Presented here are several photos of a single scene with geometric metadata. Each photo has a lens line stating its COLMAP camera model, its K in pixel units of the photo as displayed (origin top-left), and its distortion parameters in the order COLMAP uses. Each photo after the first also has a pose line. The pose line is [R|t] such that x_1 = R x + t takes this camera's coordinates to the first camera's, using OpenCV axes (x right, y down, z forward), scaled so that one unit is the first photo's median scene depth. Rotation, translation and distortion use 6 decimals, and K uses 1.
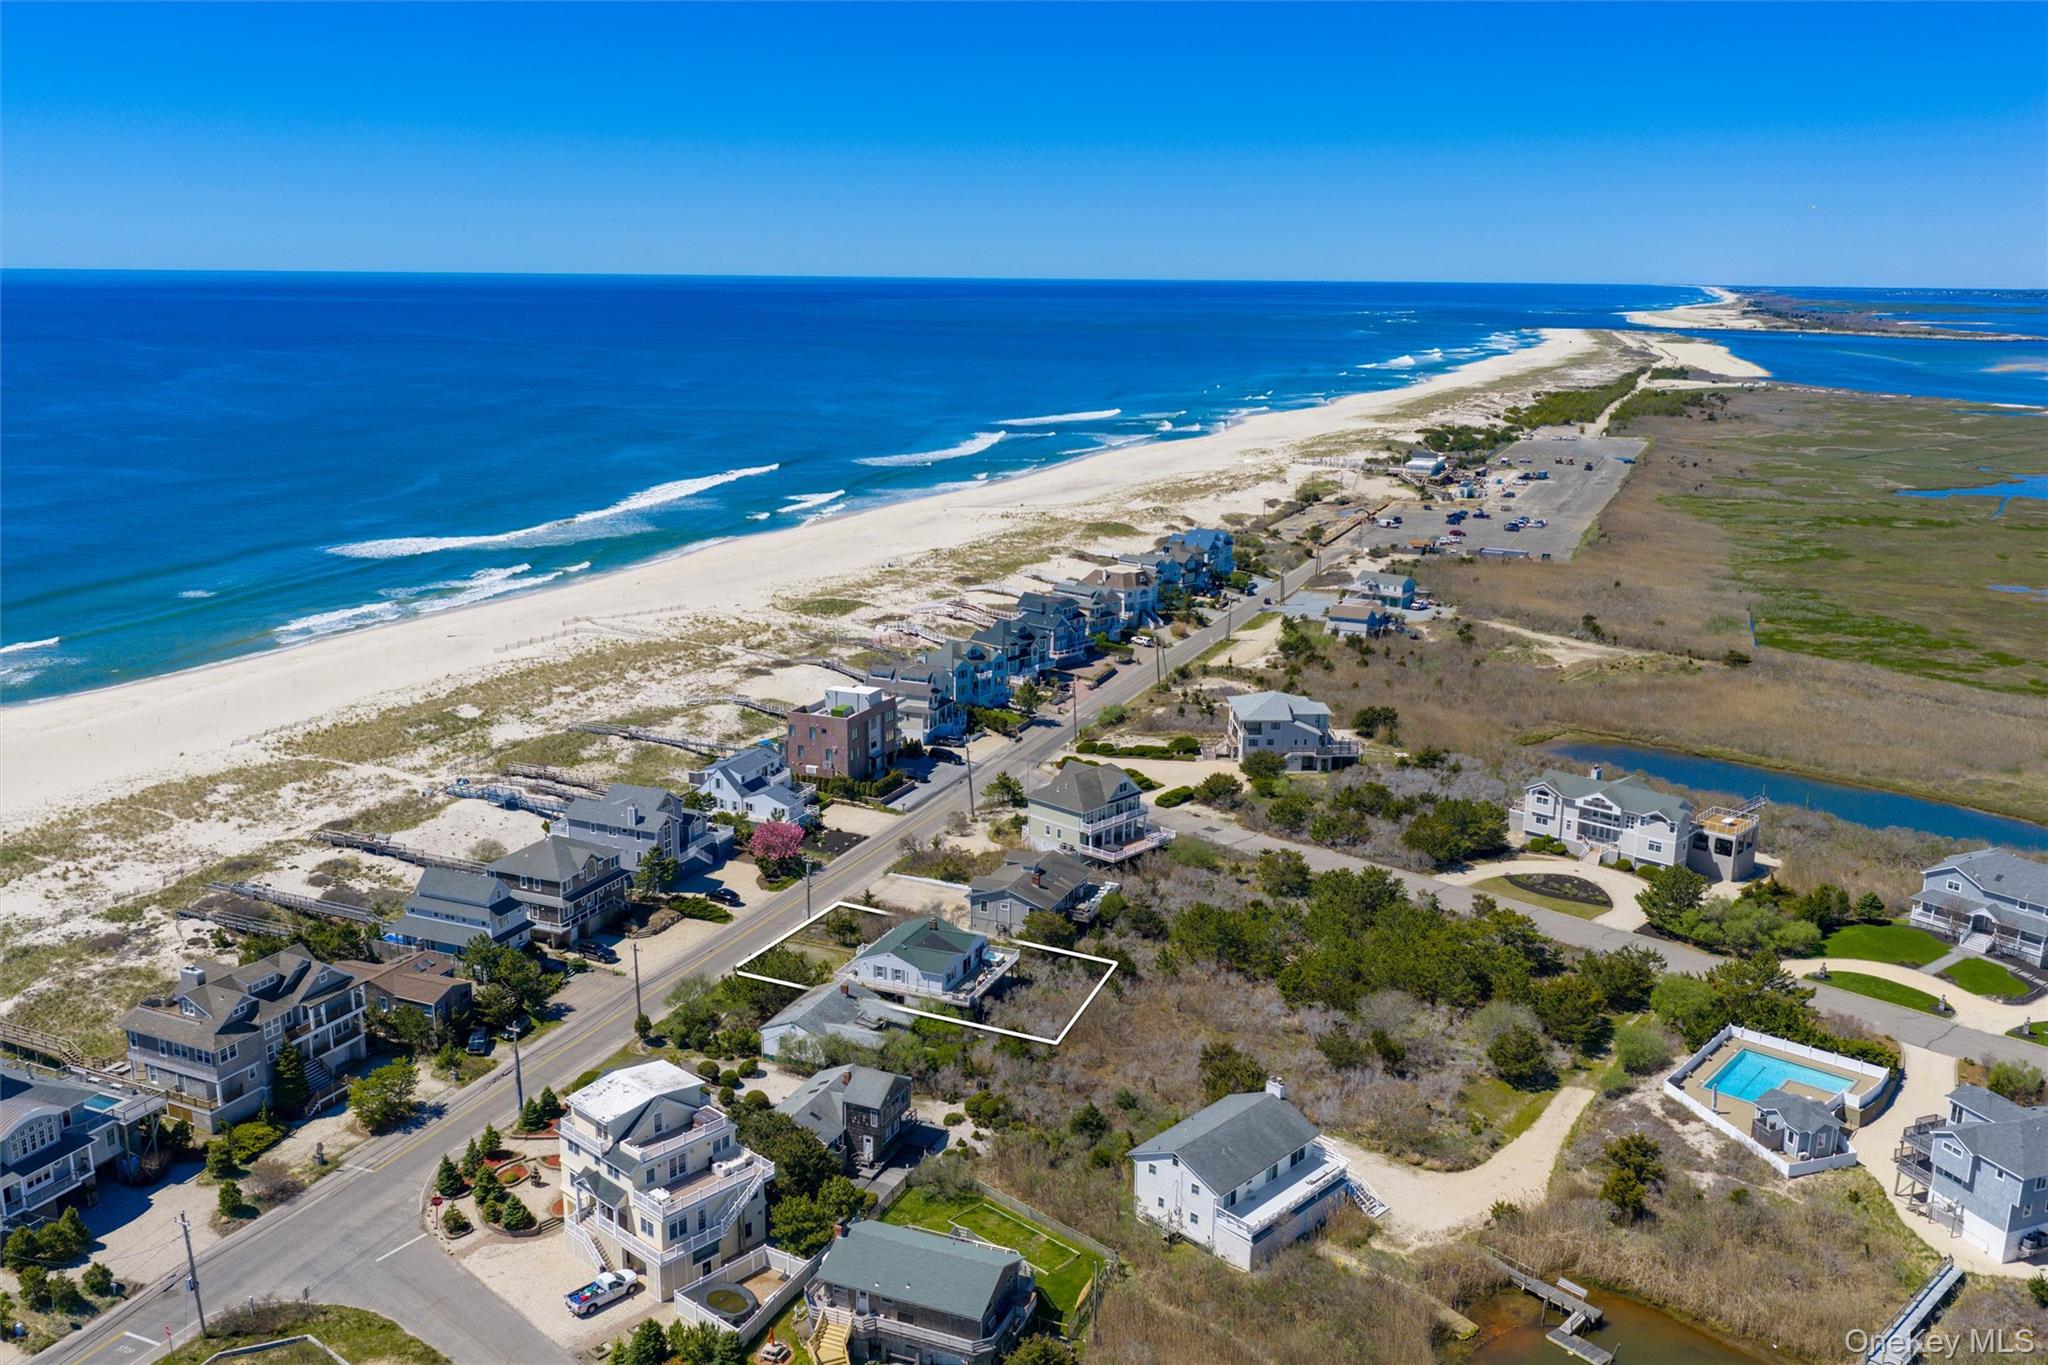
lens RADIAL K [[1686.6, 0, 1026.0], [0, 1686.6, 691.2], [0, 0, 1]] dist [0.027338, -0.056608]
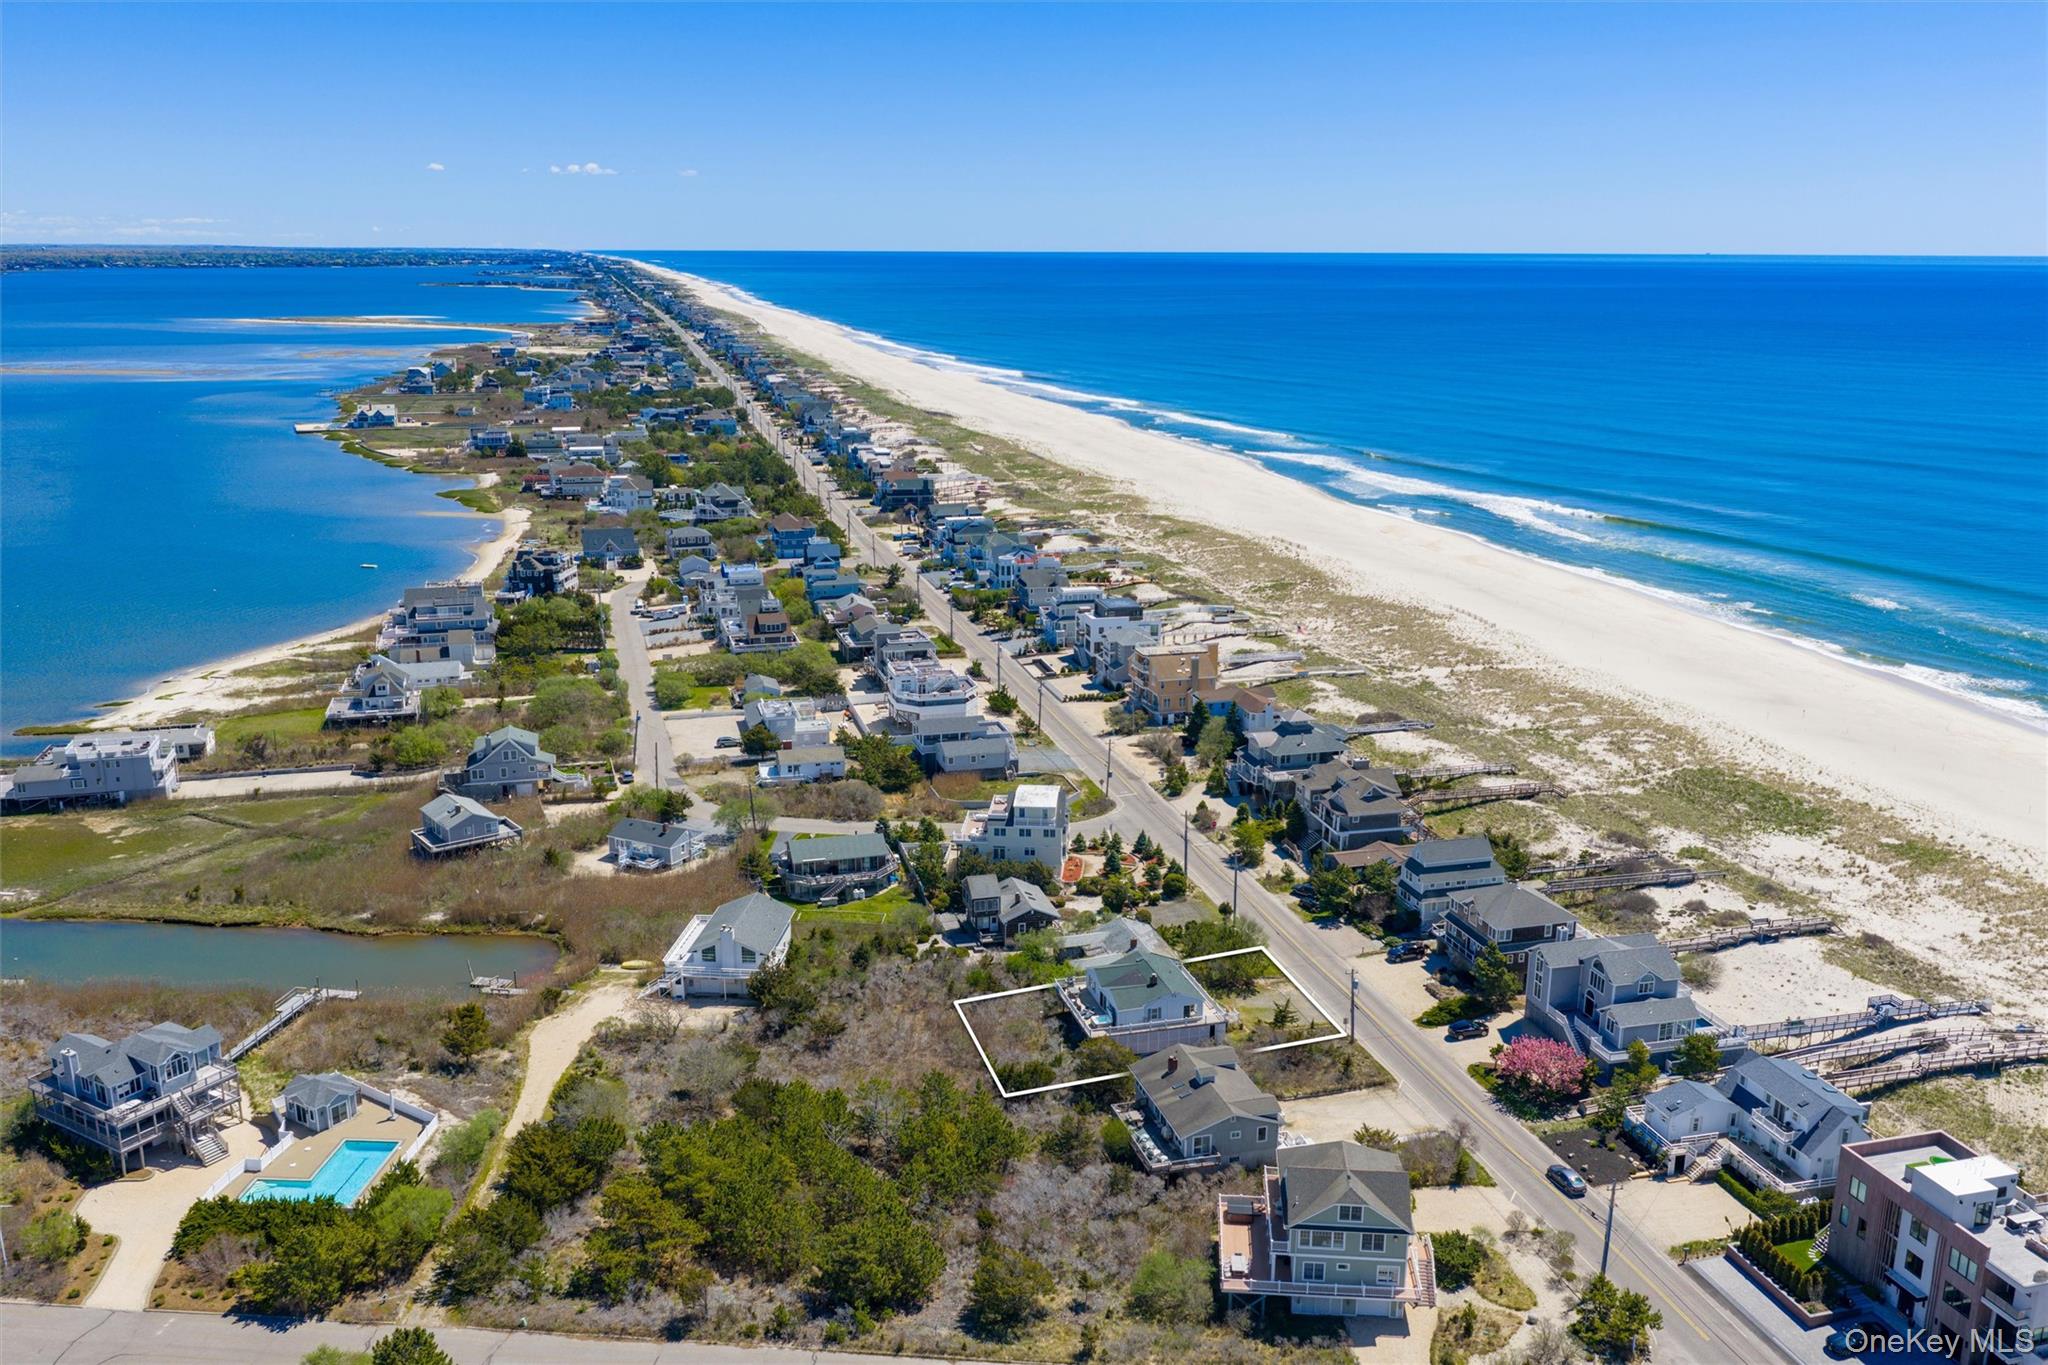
lens RADIAL K [[1686.6, 0, 1026.0], [0, 1686.6, 691.2], [0, 0, 1]] dist [0.027338, -0.056608]
pose [[-0.781961, 0.149428, -0.605151, 0.495546], [-0.160090, 0.890130, 0.426662, -0.364910], [0.602419, 0.430512, -0.672125, 1.299602]]
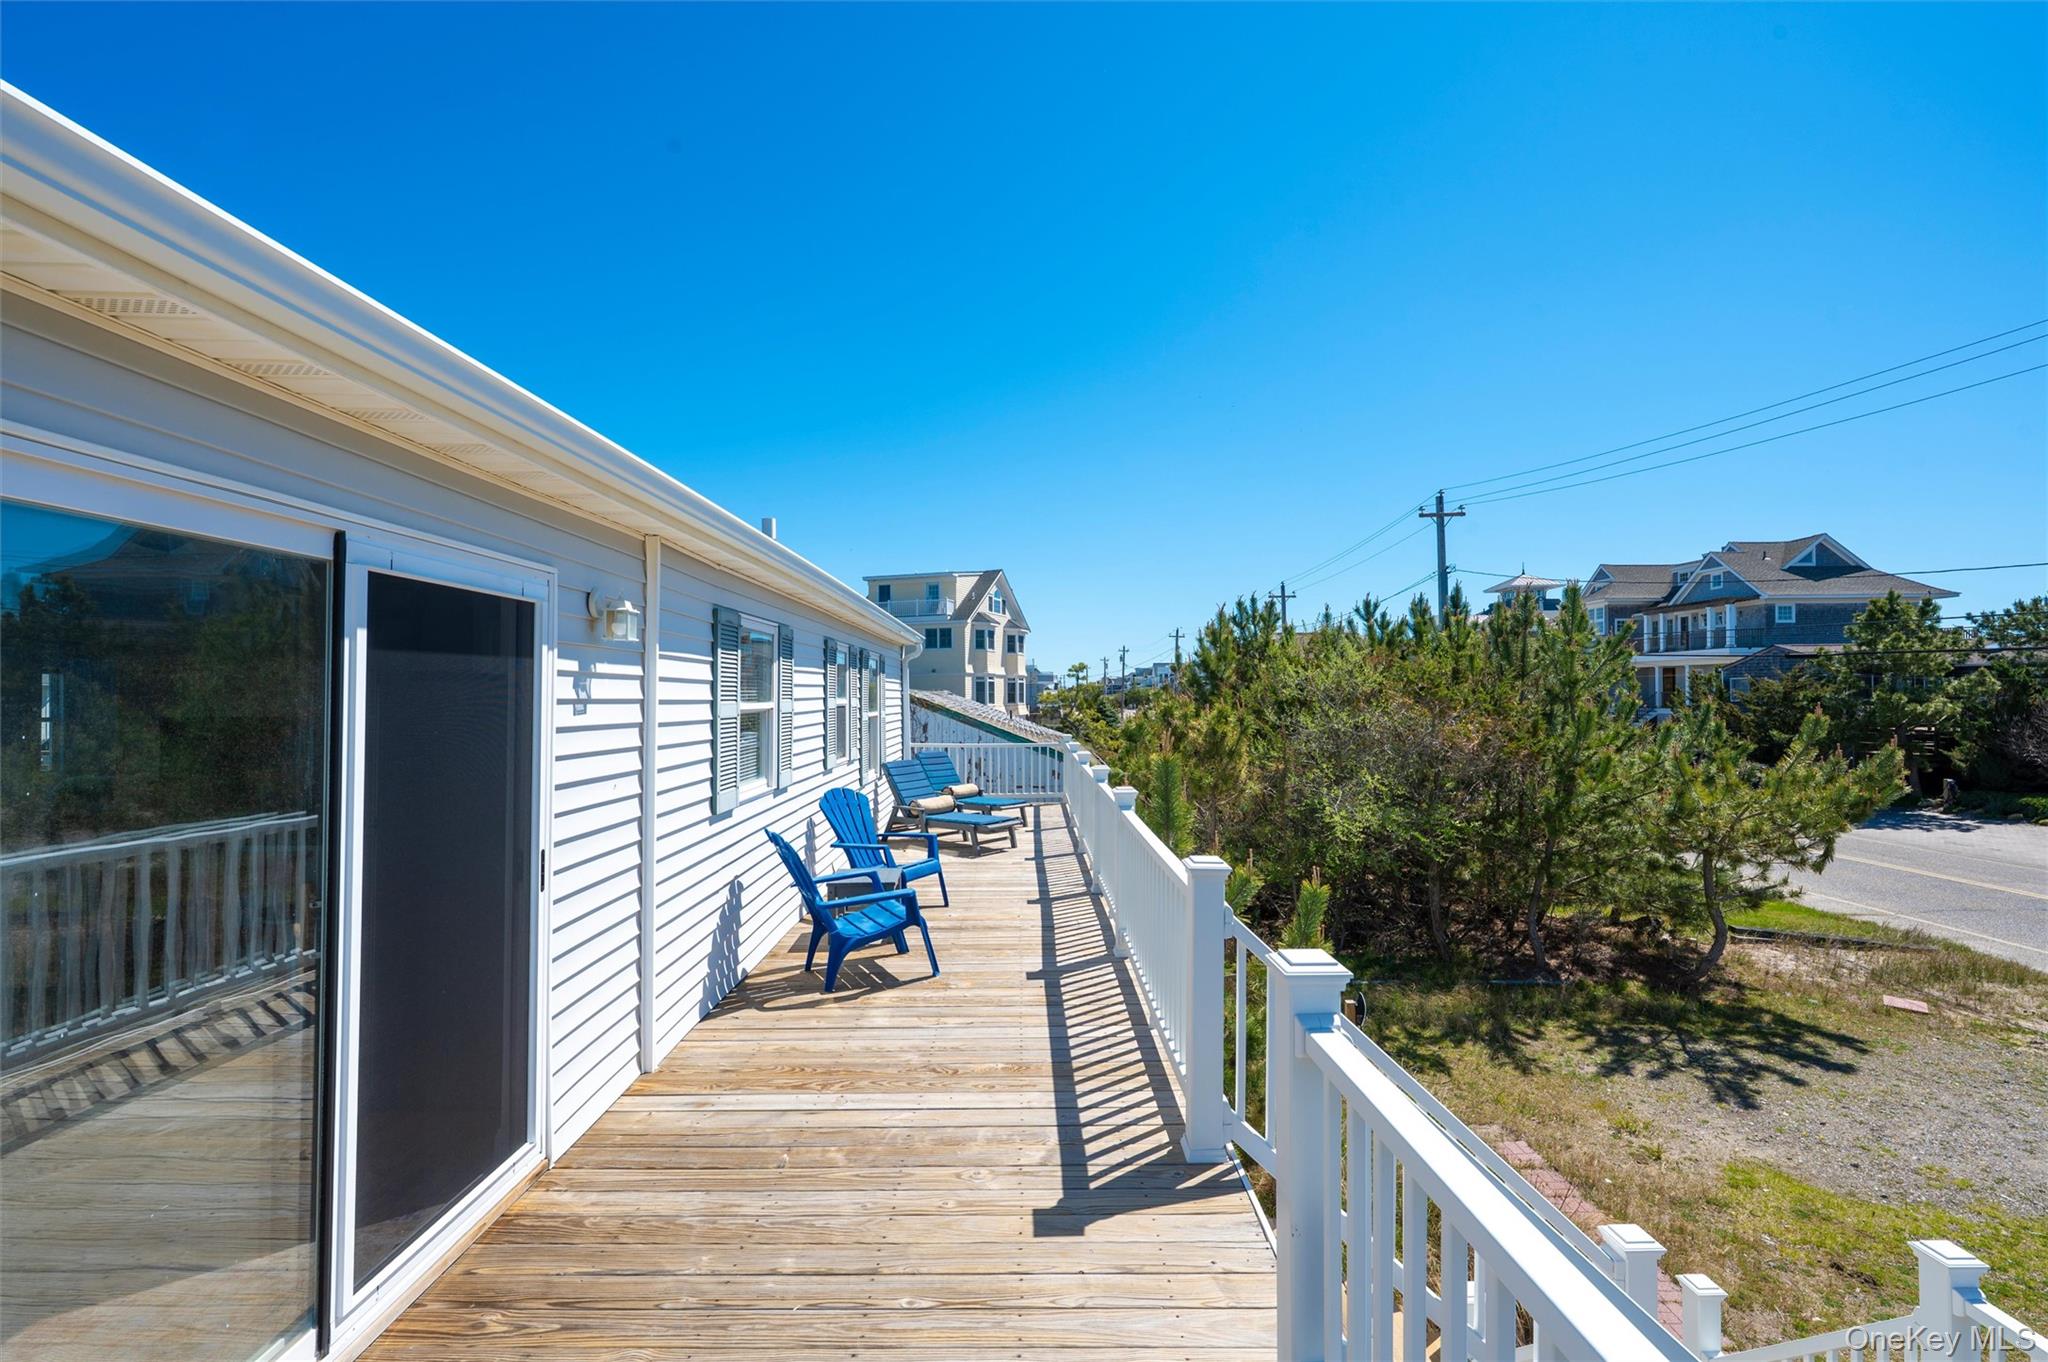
lens RADIAL K [[891.9, 0, 1032.7], [0, 891.9, 684.3], [0, 0, 1]] dist [0.004889, 0.000233]
pose [[-0.911956, -0.010498, -0.410154, -0.065155], [-0.105507, 0.972055, 0.209708, 0.119283], [0.396491, 0.234518, -0.887579, 0.858066]]
